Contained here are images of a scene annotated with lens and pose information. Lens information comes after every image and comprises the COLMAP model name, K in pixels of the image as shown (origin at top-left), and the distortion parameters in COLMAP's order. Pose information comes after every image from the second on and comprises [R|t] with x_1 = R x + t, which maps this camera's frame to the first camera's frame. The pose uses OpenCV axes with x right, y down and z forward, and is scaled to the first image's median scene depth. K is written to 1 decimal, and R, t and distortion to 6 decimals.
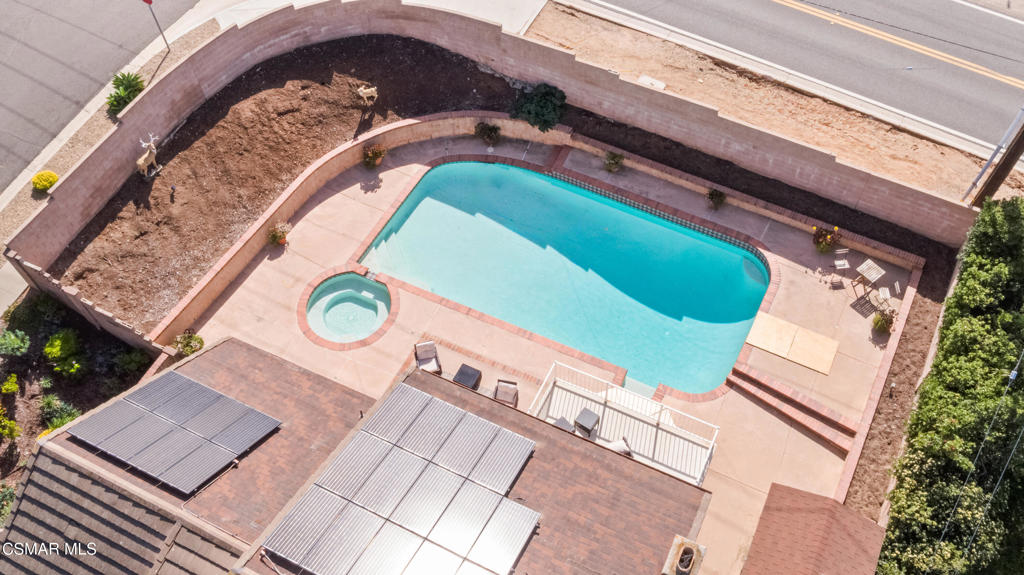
lens RADIAL K [[876.5, 0, 513.8], [0, 876.5, 289.8], [0, 0, 1]] dist [-0.004523, 0.008131]
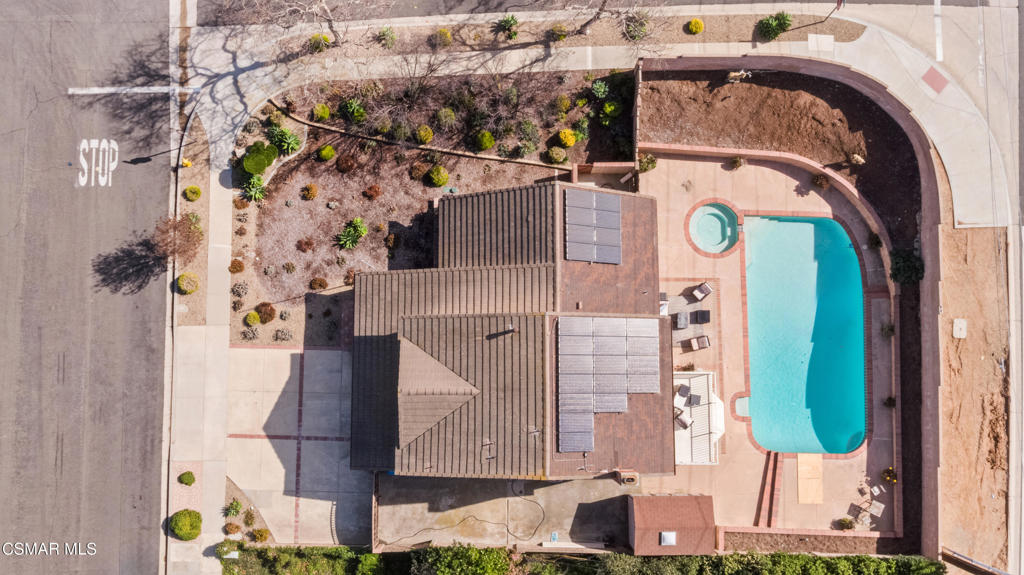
lens RADIAL K [[876.5, 0, 512.7], [0, 876.5, 287.7], [0, 0, 1]] dist [-0.004523, 0.008131]
pose [[0.442412, 0.894074, -0.070028, -0.145461], [-0.749162, 0.411369, 0.519164, -0.528926], [0.492978, -0.177222, 0.851801, -0.649427]]
